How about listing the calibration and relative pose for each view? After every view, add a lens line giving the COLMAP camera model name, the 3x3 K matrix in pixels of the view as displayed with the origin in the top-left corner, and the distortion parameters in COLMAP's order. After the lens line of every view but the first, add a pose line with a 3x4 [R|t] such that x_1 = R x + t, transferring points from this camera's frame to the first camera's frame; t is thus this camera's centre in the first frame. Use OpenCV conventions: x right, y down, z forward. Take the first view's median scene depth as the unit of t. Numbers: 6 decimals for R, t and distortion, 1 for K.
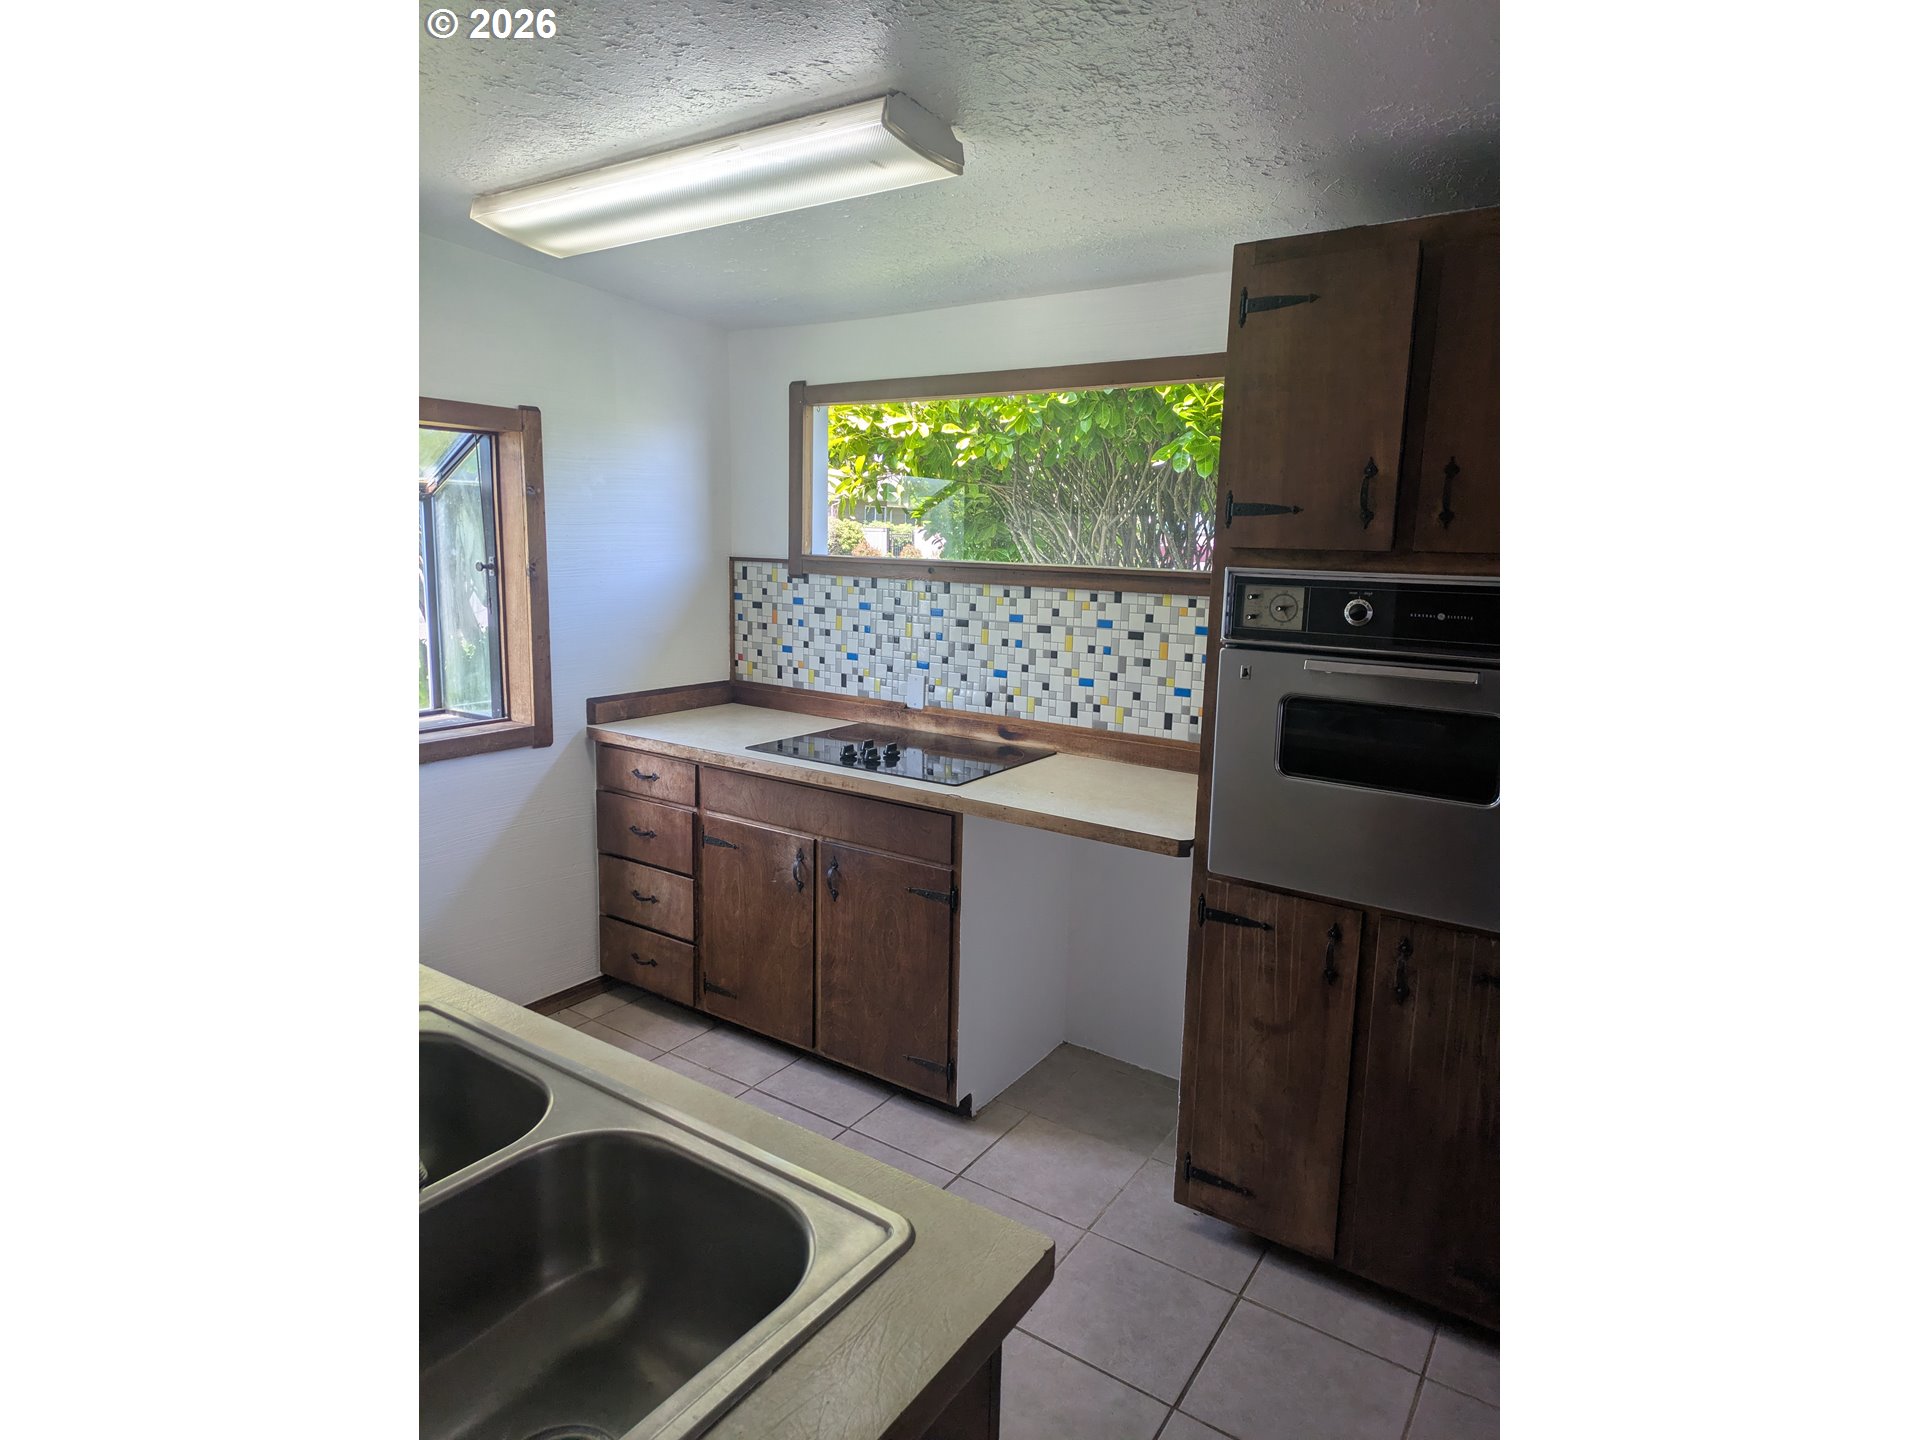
lens RADIAL K [[1043.6, 0, 958.7], [0, 1043.6, 692.6], [0, 0, 1]] dist [0.018737, 0.000045]
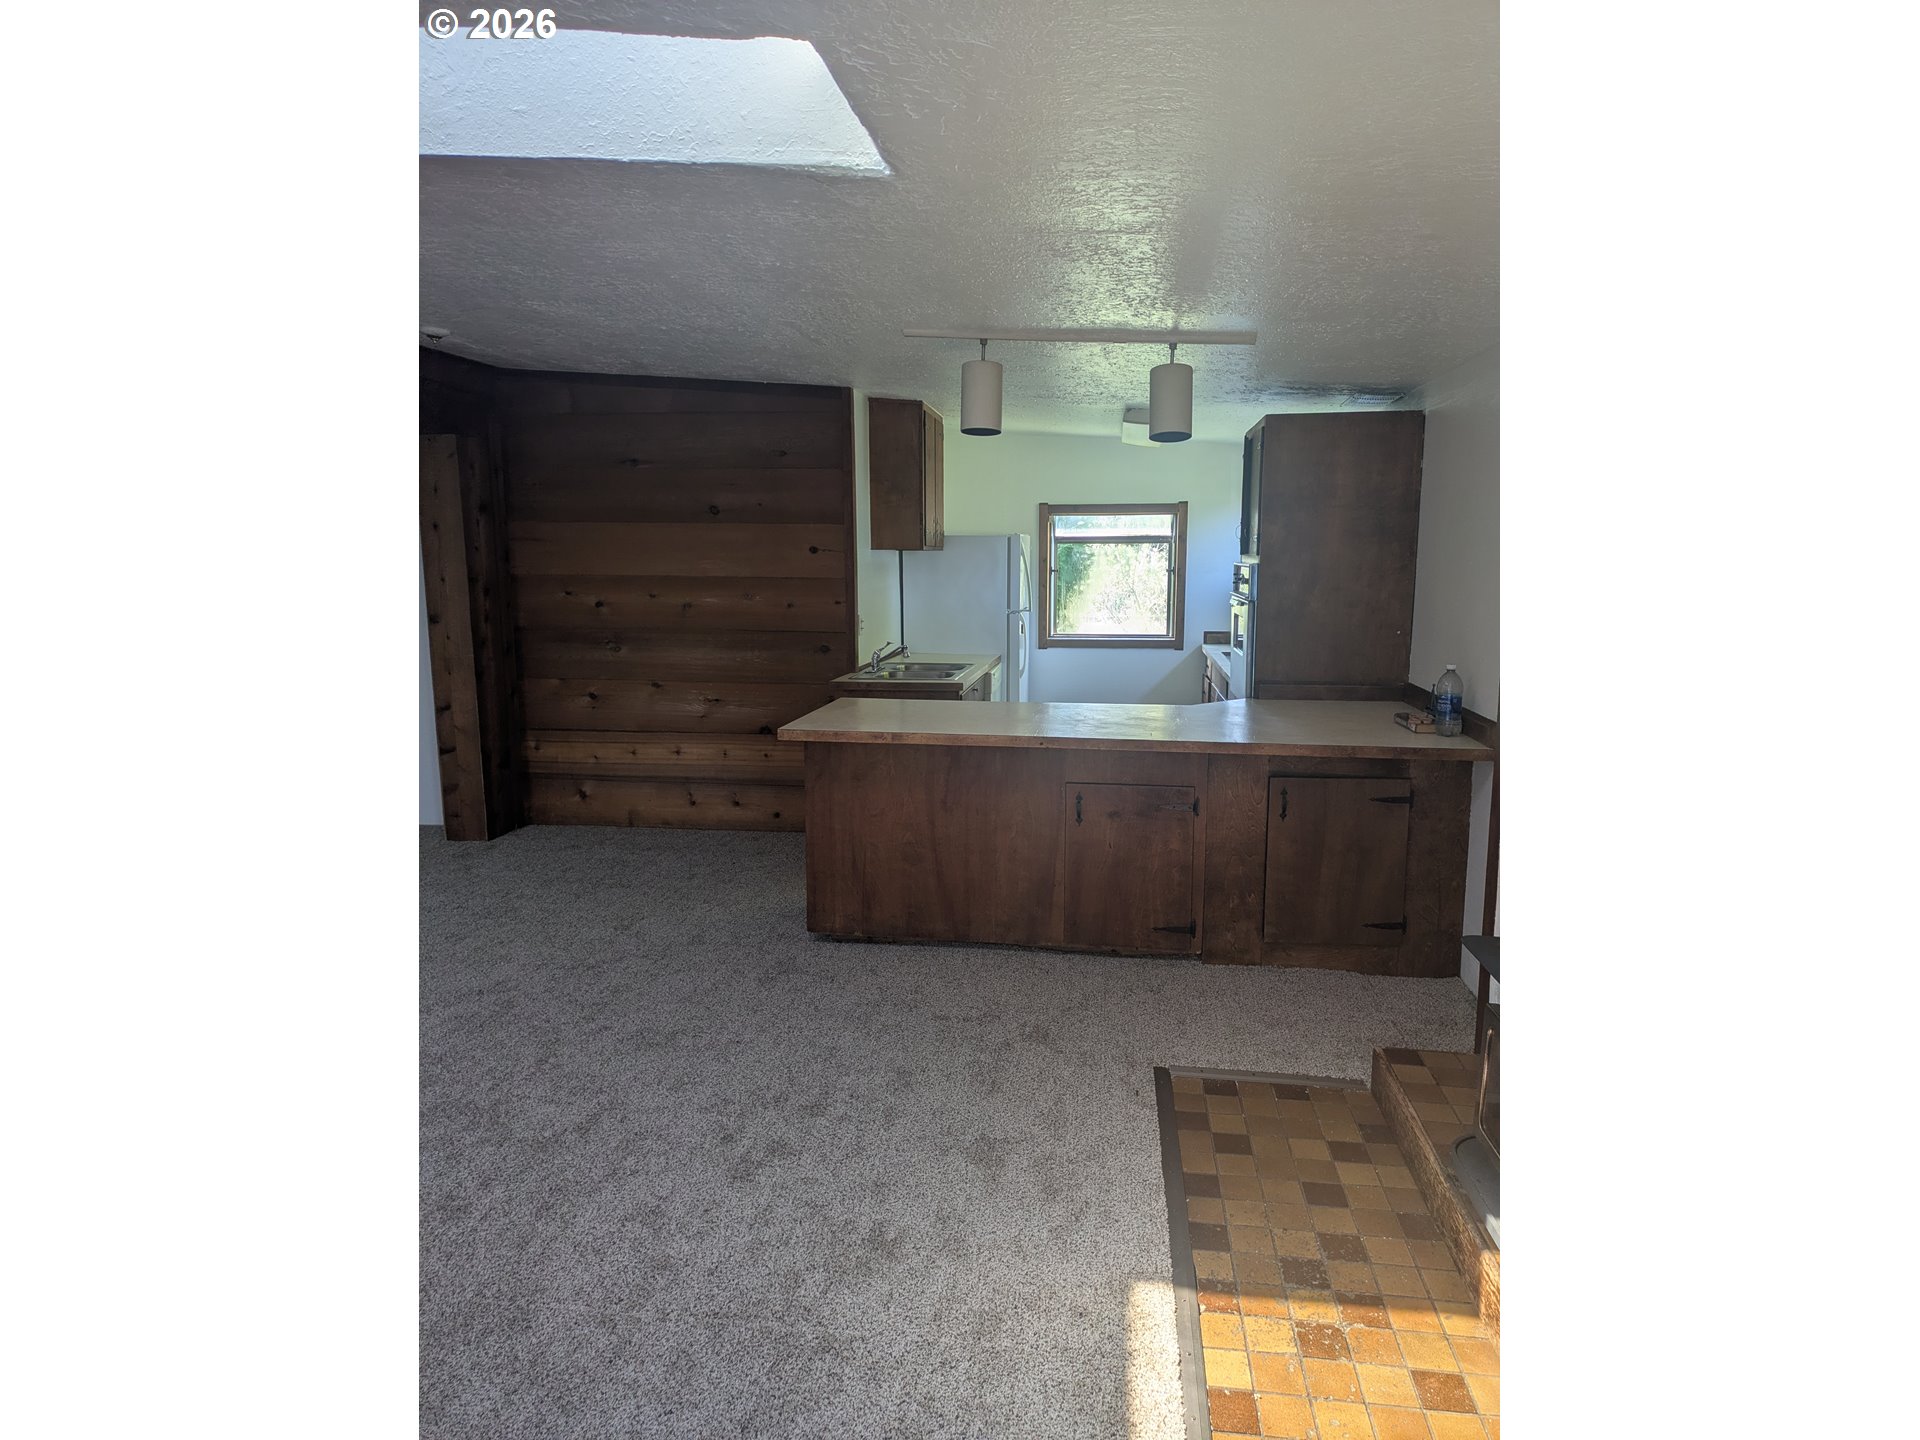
lens RADIAL K [[1045.6, 0, 984.9], [0, 1045.6, 708.9], [0, 0, 1]] dist [0.042261, -0.000385]
pose [[0.460031, 0.108579, -0.881239, 1.420361], [-0.119387, 0.991046, 0.059785, 0.093488], [0.879840, 0.077705, 0.468875, -0.429236]]
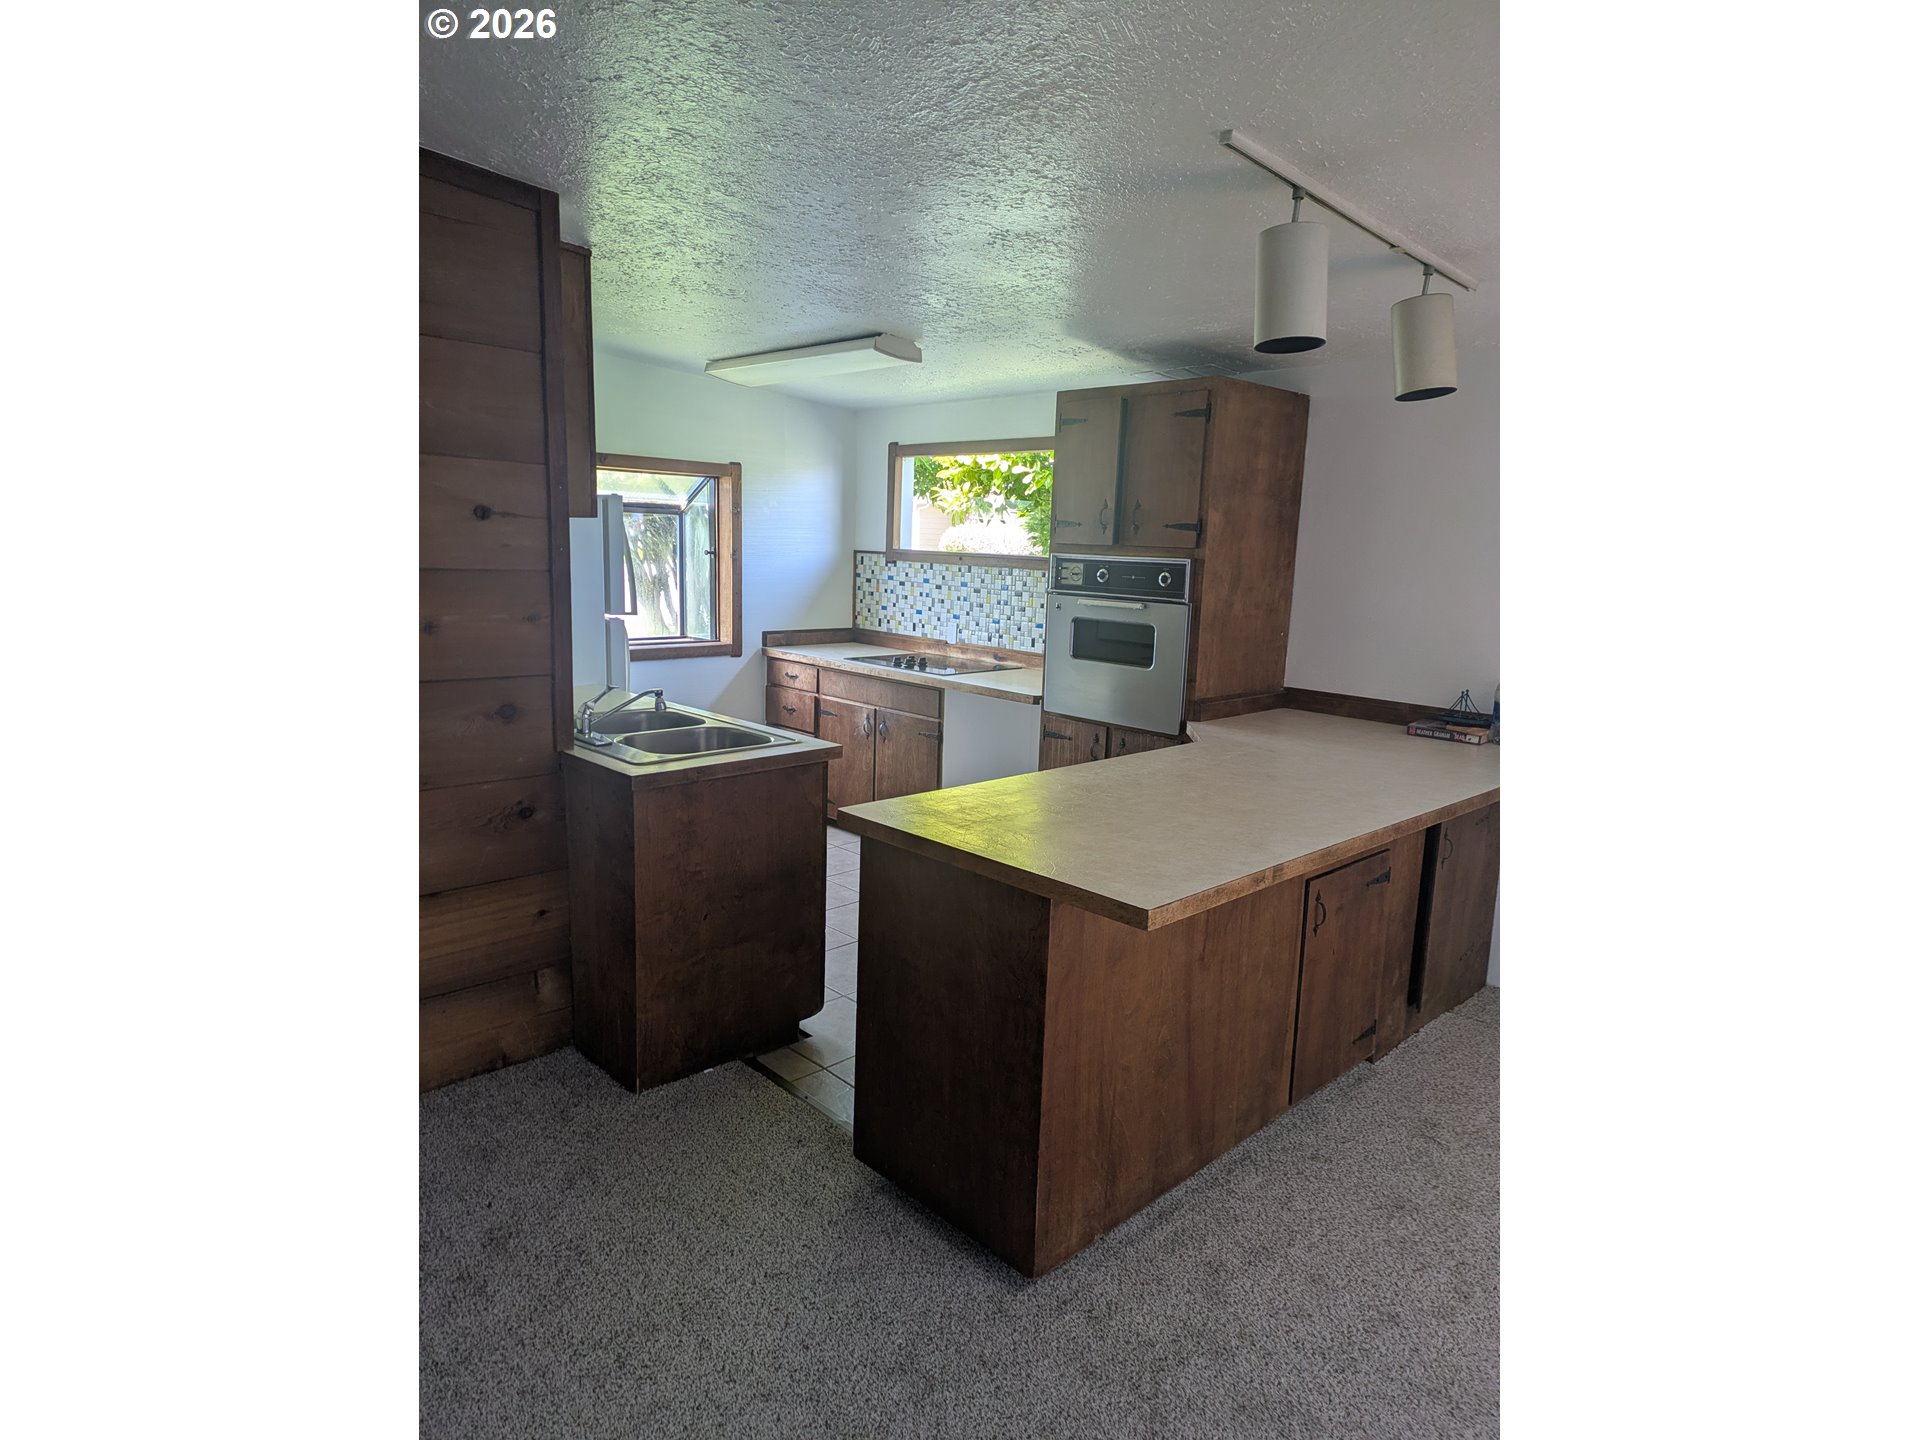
lens RADIAL K [[1055.2, 0, 960.0], [0, 1055.2, 720.0], [0, 0, 1]] dist [0.013366, -0.000907]
pose [[0.978038, 0.044901, -0.203535, 0.328875], [-0.041458, 0.998916, 0.021151, 0.104192], [0.204264, -0.012248, 0.978839, -0.645509]]
